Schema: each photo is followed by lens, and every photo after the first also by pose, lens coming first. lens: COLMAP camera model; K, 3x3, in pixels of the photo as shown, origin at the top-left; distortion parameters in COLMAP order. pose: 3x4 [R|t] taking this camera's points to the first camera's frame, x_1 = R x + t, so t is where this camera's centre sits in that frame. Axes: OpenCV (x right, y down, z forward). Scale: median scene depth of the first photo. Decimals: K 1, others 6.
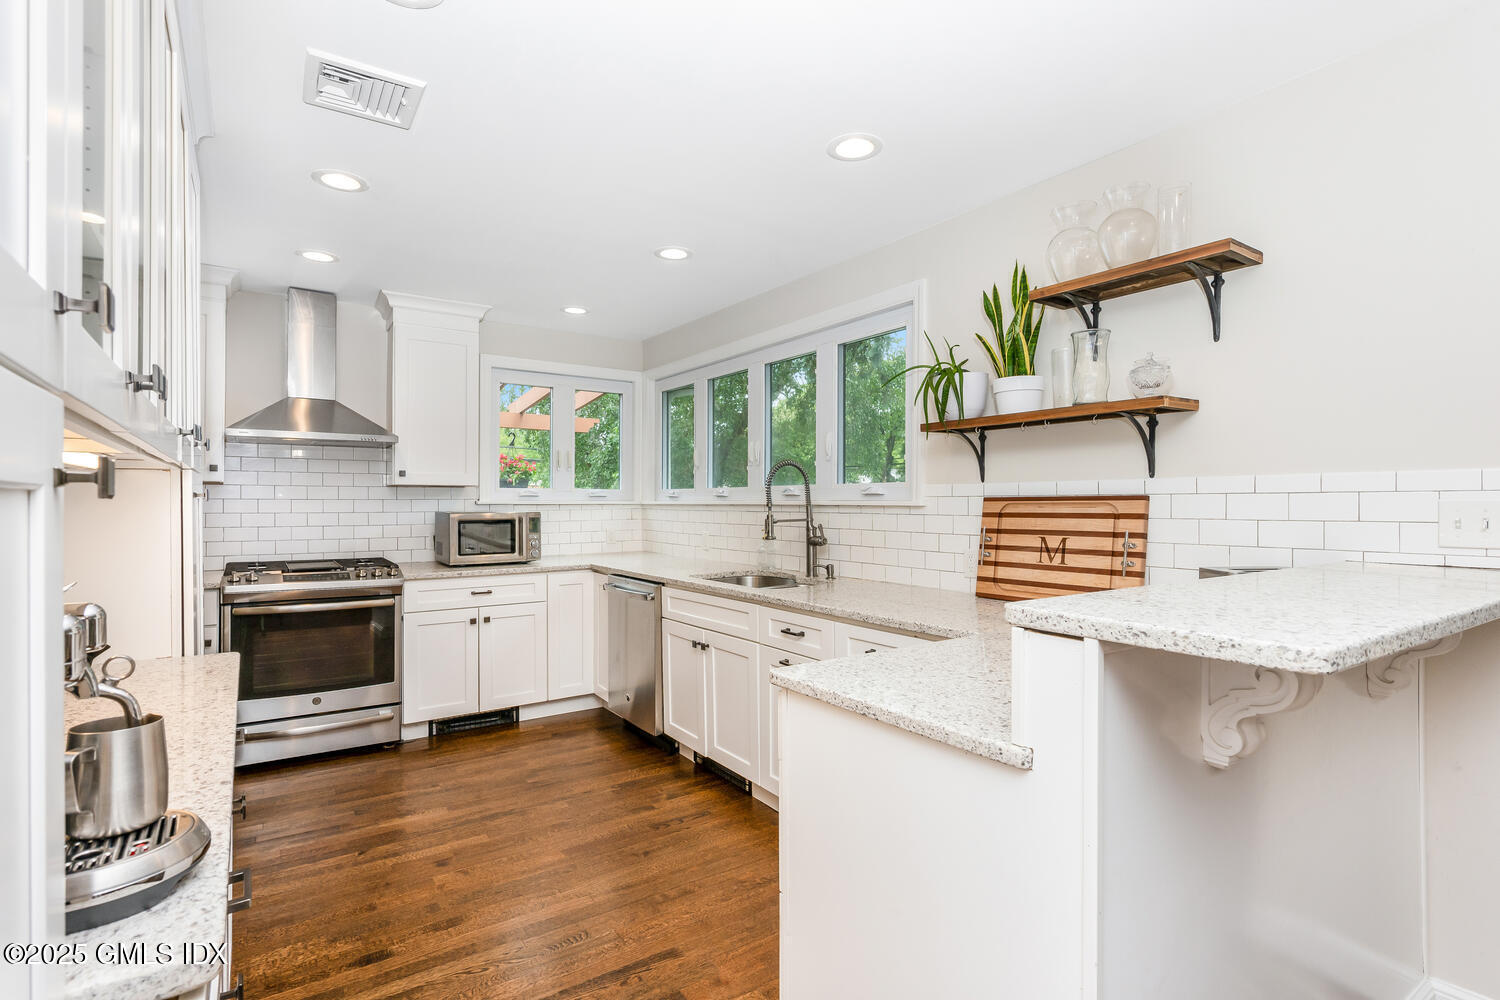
lens RADIAL K [[668.3, 0, 756.1], [0, 668.3, 502.1], [0, 0, 1]] dist [-0.001174, 0.000737]
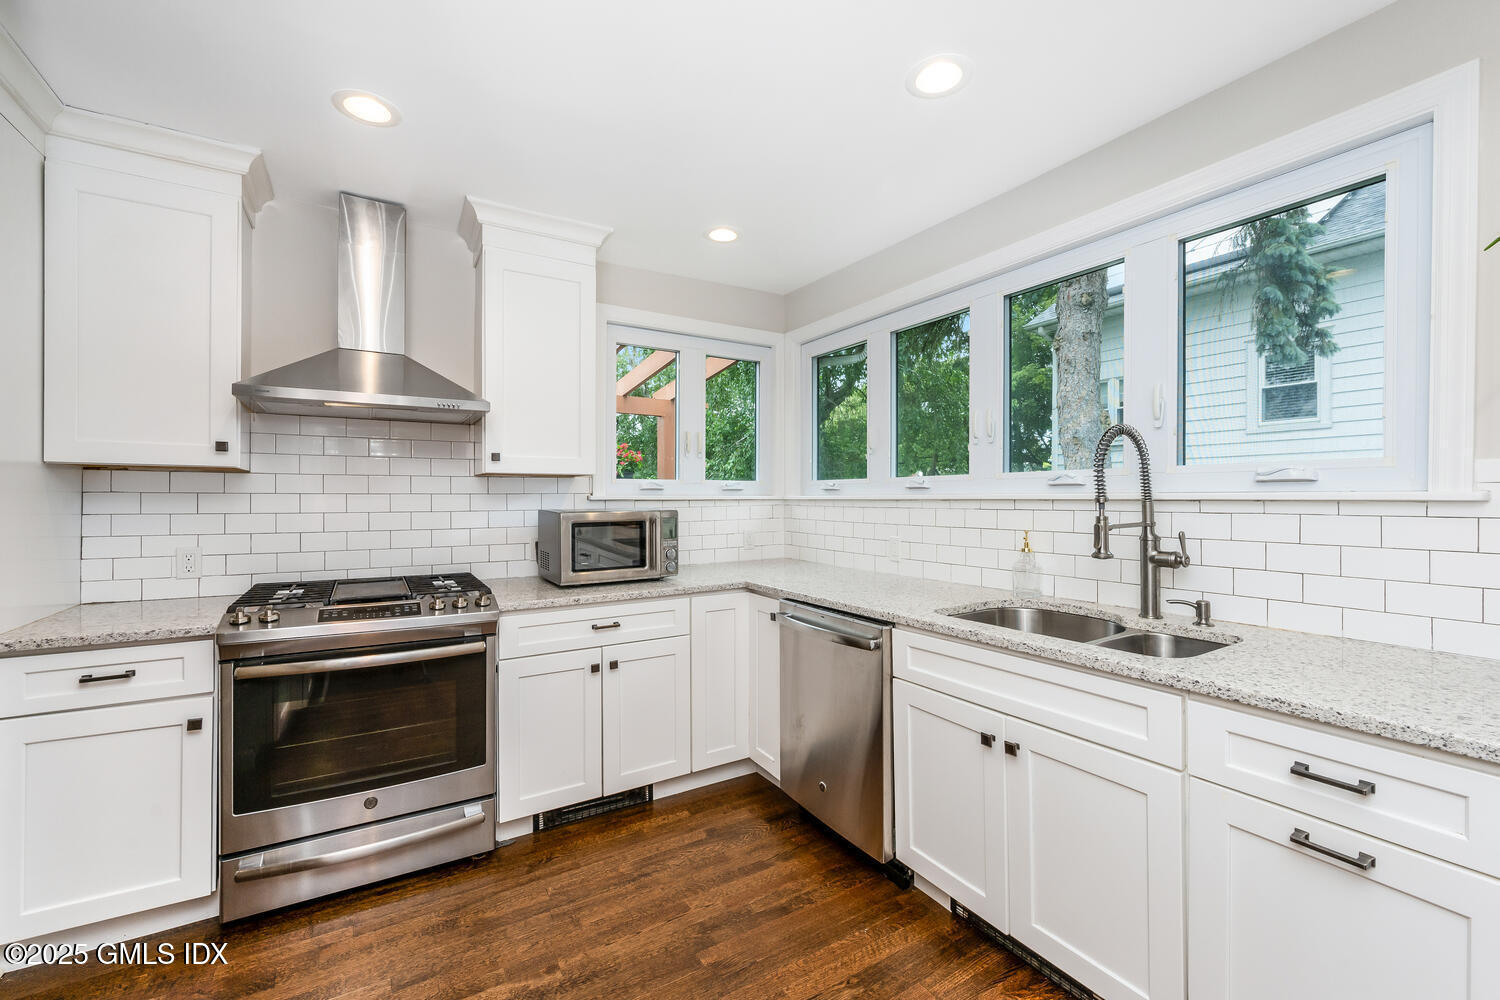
lens RADIAL K [[599.4, 0, 756.2], [0, 599.4, 497.8], [0, 0, 1]] dist [-0.001086, -0.000541]
pose [[0.997538, -0.003078, -0.070060, -0.213705], [0.003055, 0.999995, -0.000430, 0.001610], [0.070061, 0.000215, 0.997543, 0.392937]]
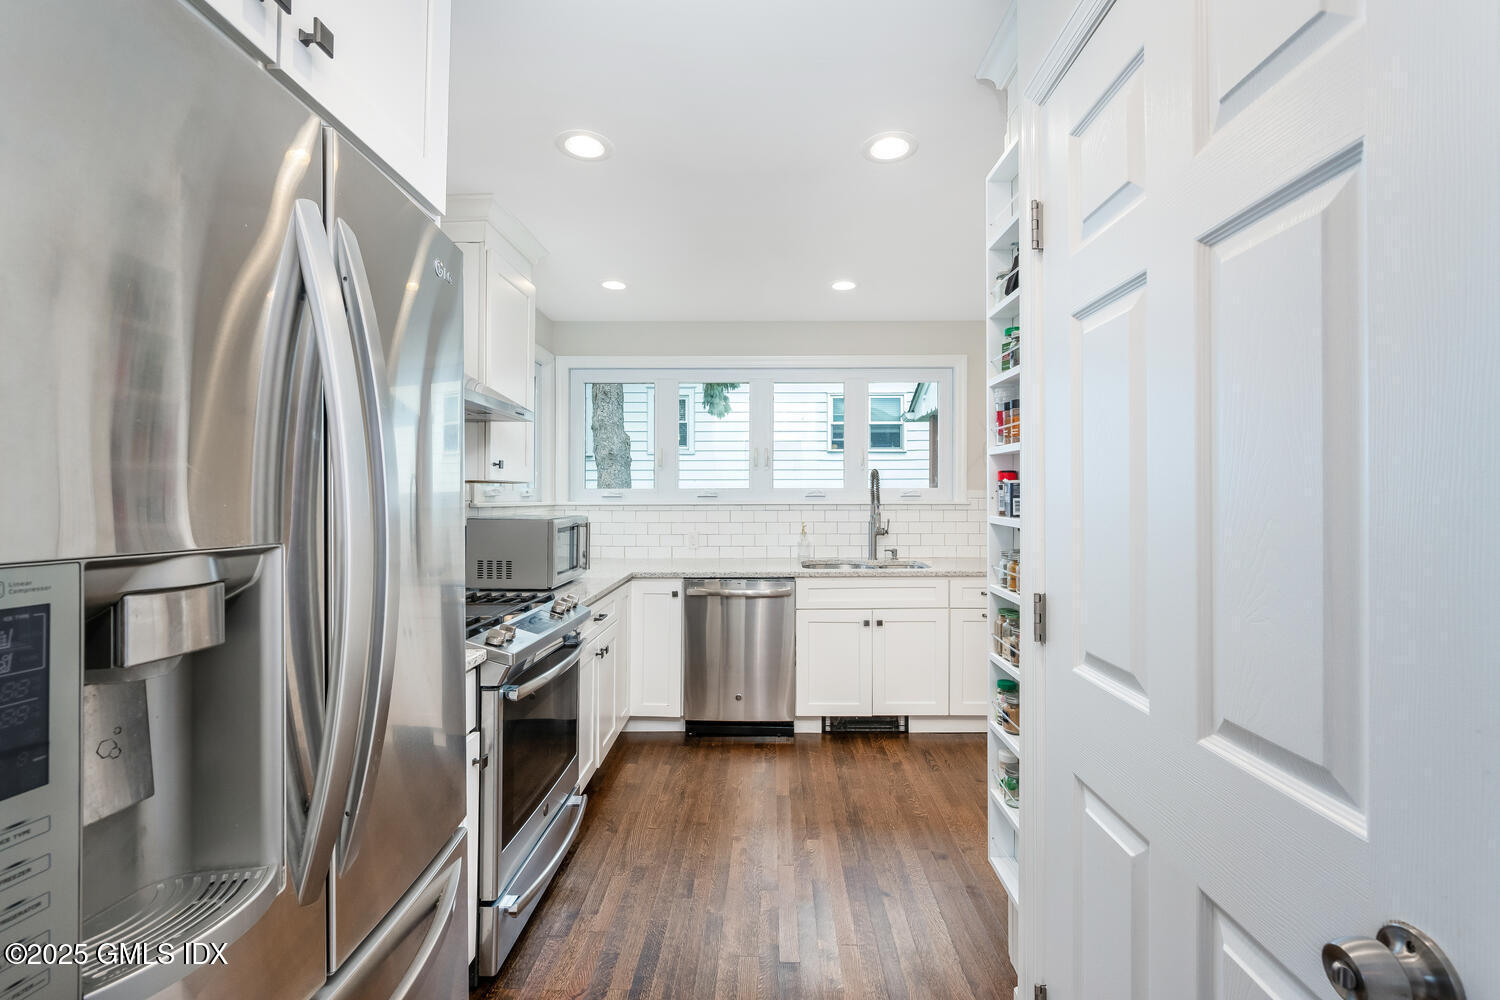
lens RADIAL K [[599.4, 0, 759.0], [0, 599.4, 493.4], [0, 0, 1]] dist [-0.001086, -0.000541]
pose [[0.618067, 0.004806, 0.786111, -0.878029], [0.003515, 0.999954, -0.008876, -0.006294], [-0.786118, 0.008249, 0.618021, 0.415153]]
